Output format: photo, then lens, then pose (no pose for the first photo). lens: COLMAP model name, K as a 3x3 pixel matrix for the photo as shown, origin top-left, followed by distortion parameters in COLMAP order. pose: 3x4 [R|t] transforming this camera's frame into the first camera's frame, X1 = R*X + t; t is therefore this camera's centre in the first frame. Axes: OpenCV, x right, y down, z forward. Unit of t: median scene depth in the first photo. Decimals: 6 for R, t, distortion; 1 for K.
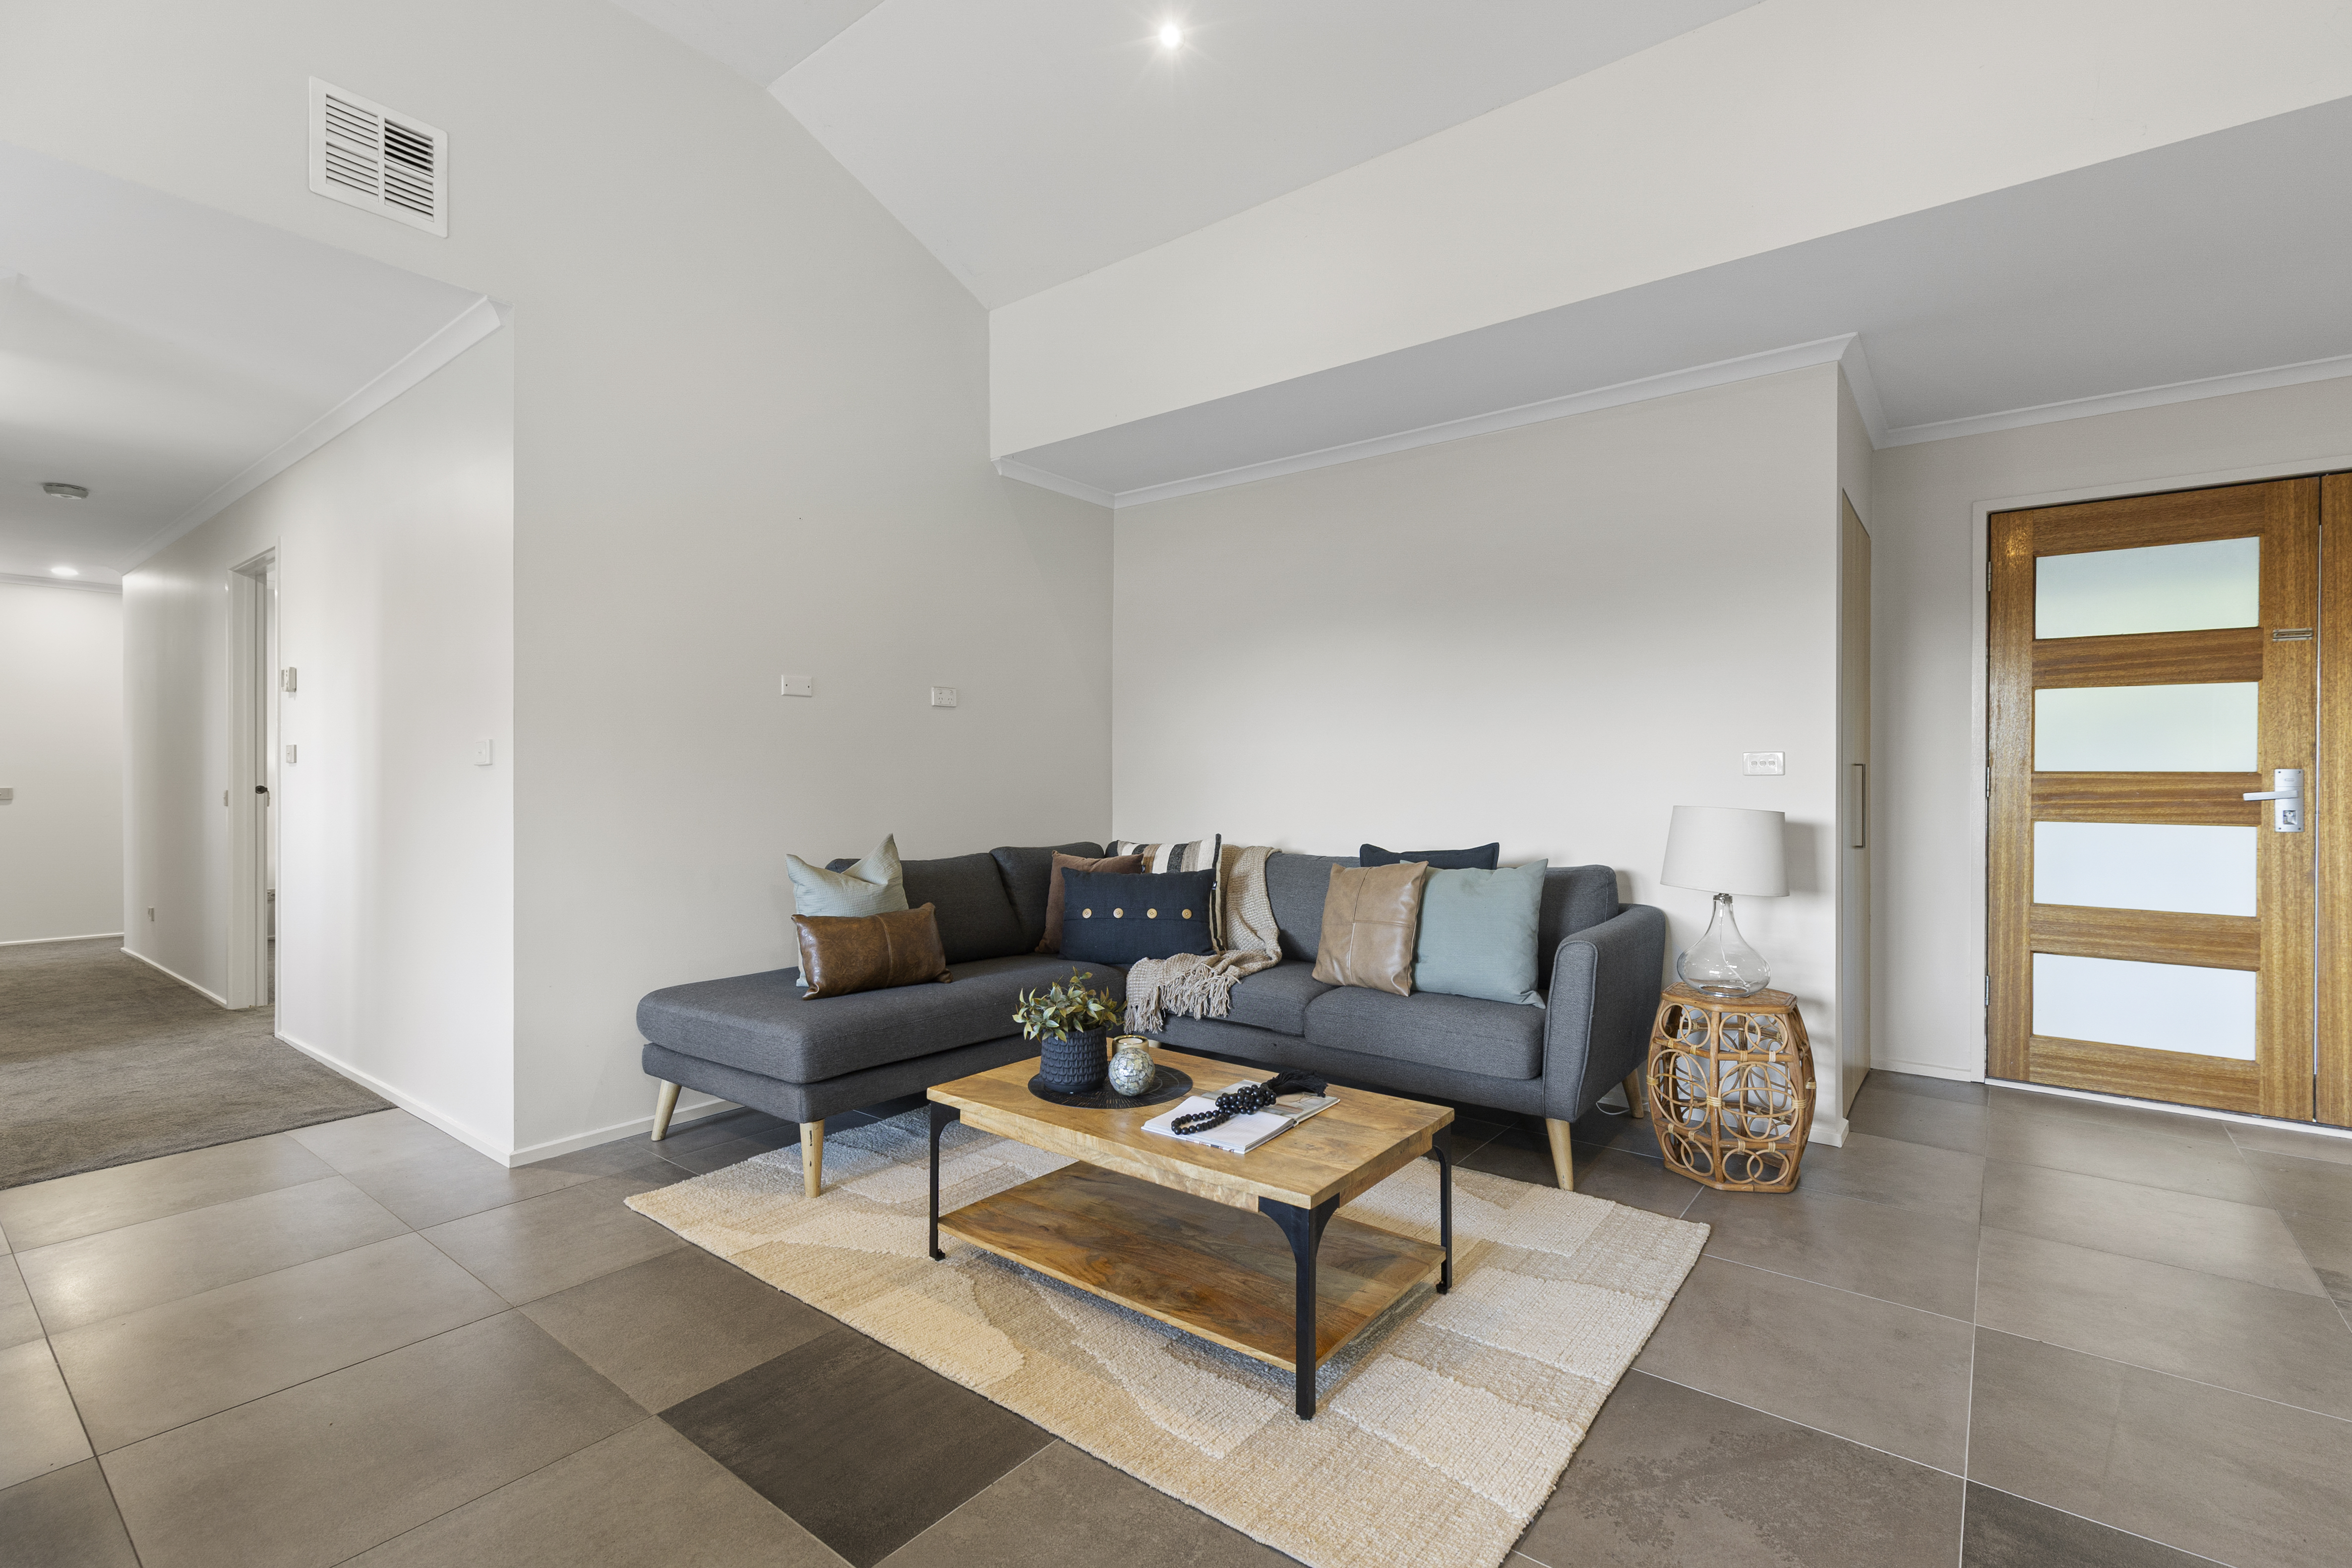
lens RADIAL K [[1078.6, 0, 1147.5], [0, 1078.6, 794.3], [0, 0, 1]] dist [0.001378, -0.000117]
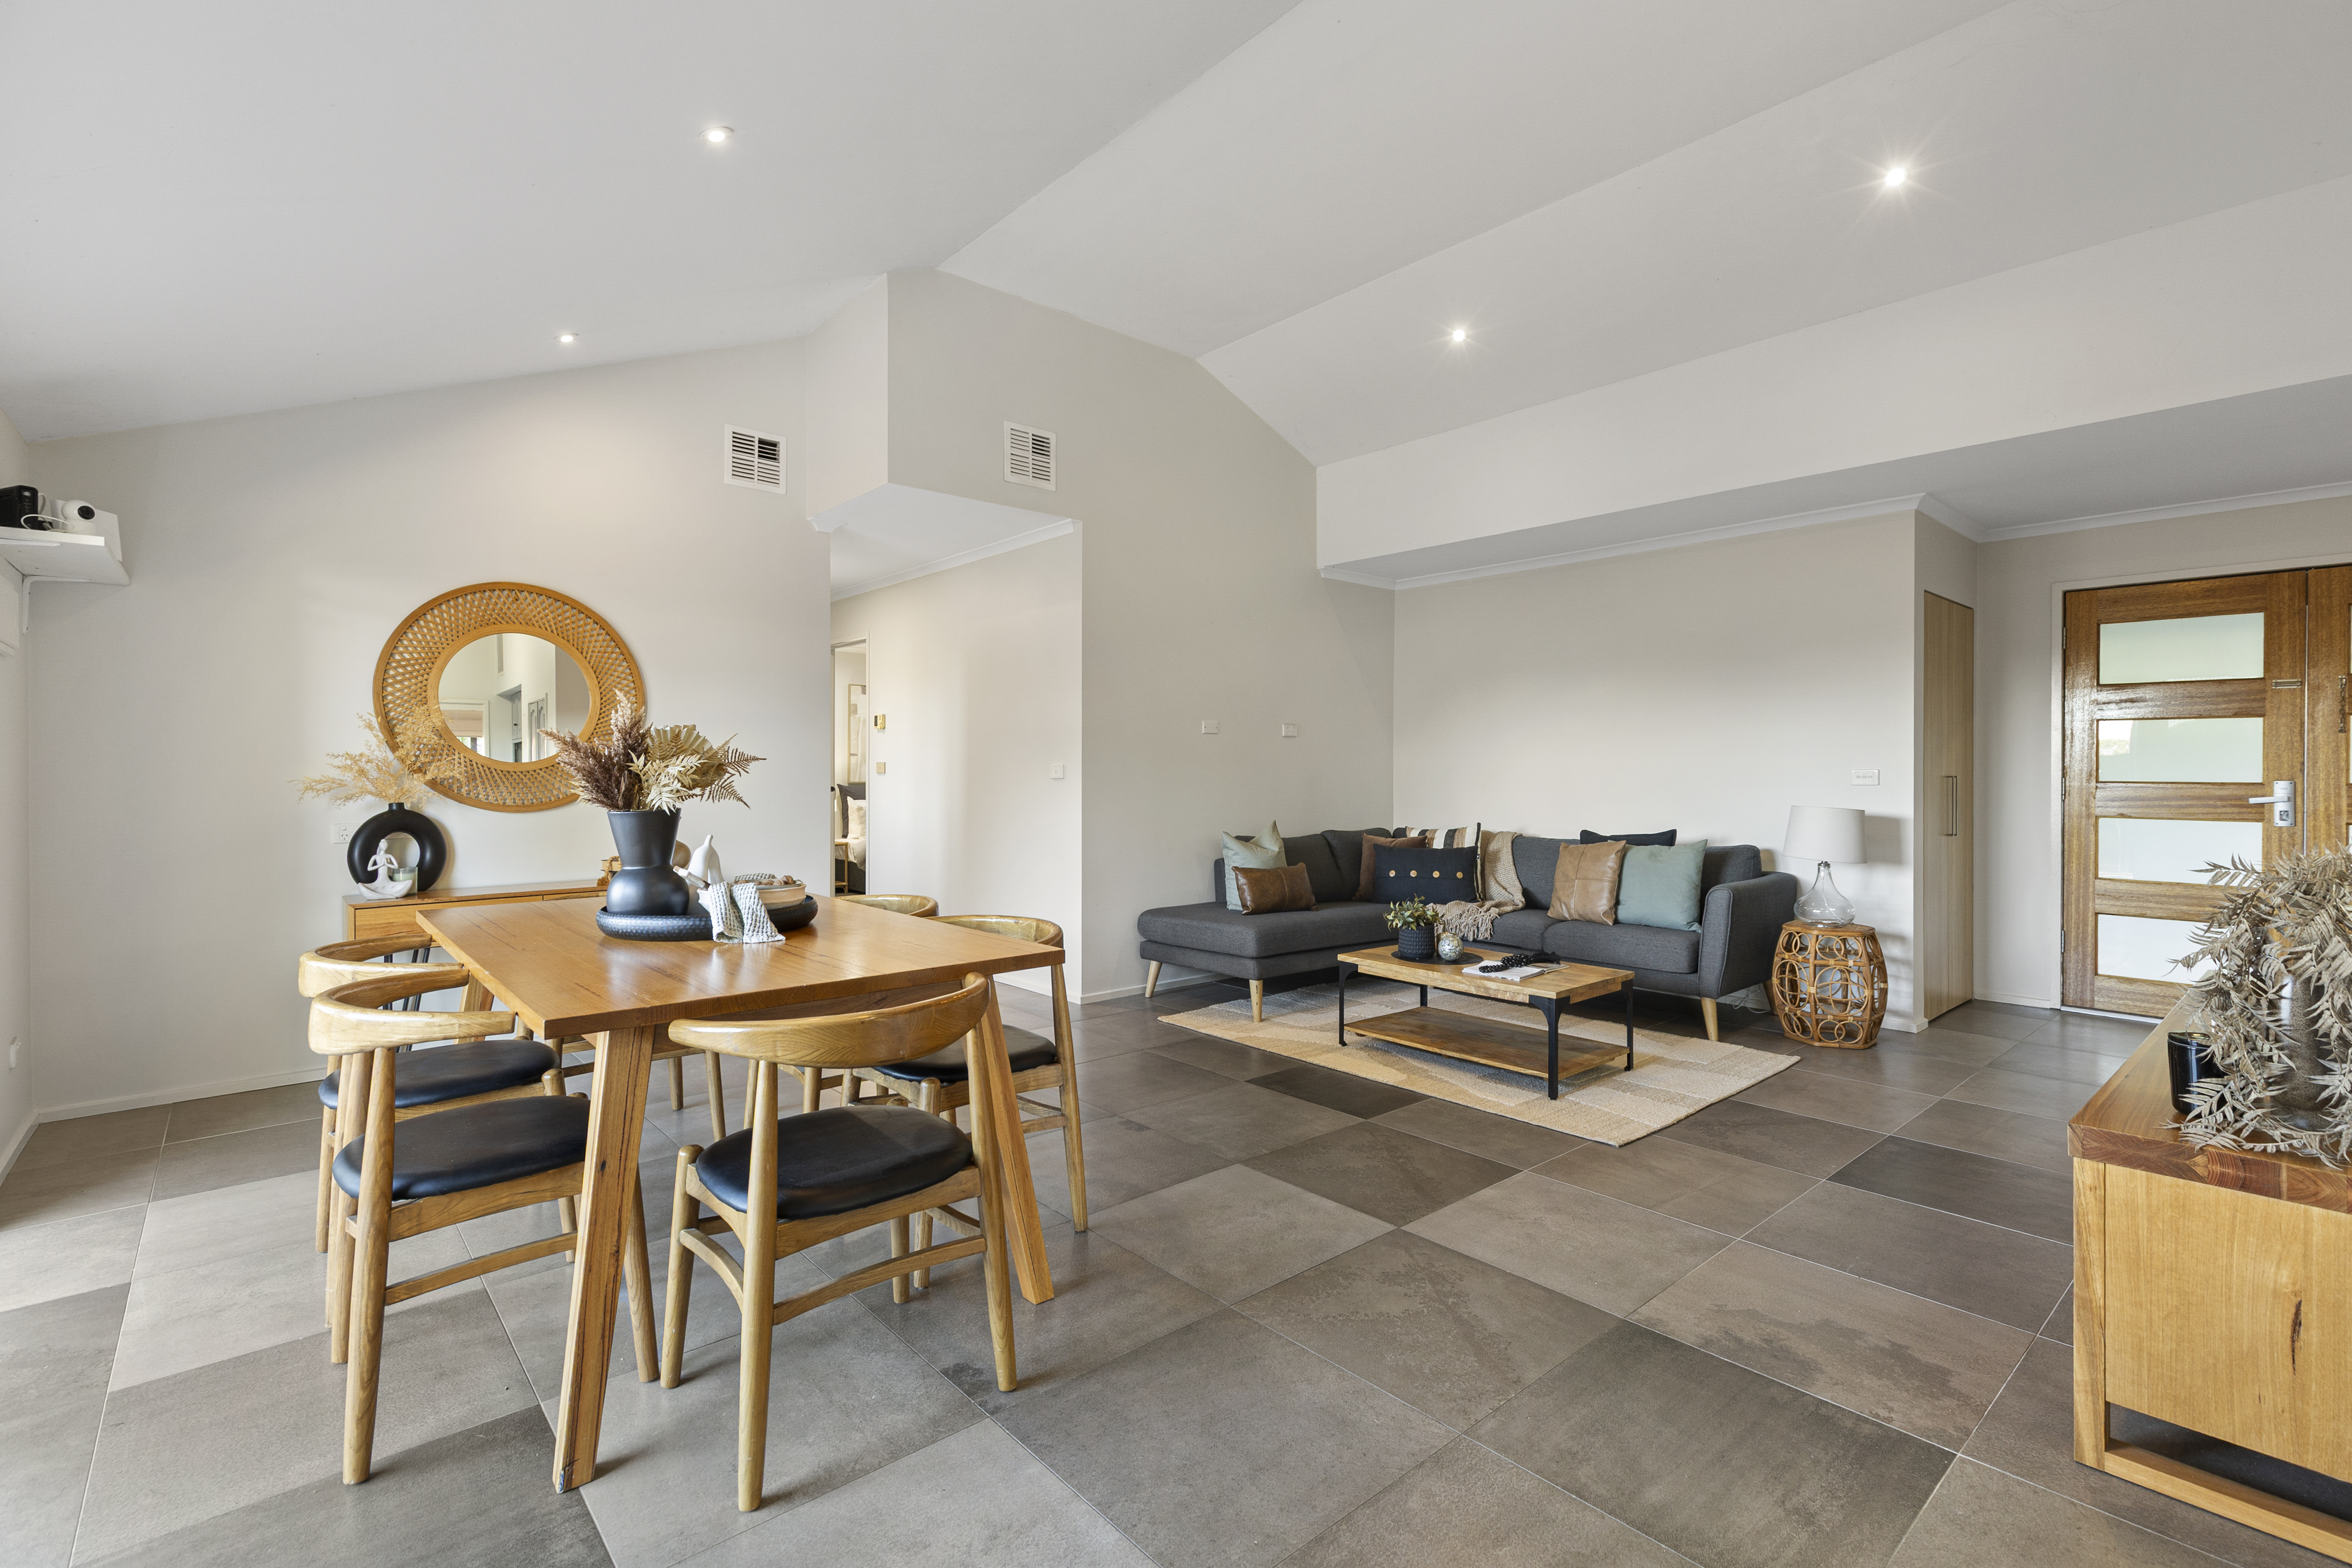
lens RADIAL K [[1058.2, 0, 1176.0], [0, 1058.2, 784.0], [0, 0, 1]] dist [-0.001452, 0.000021]
pose [[0.985693, 0.001793, -0.168542, -0.116281], [-0.002565, 0.999987, -0.004359, -0.010015], [0.168532, 0.004729, 0.985685, -0.581577]]
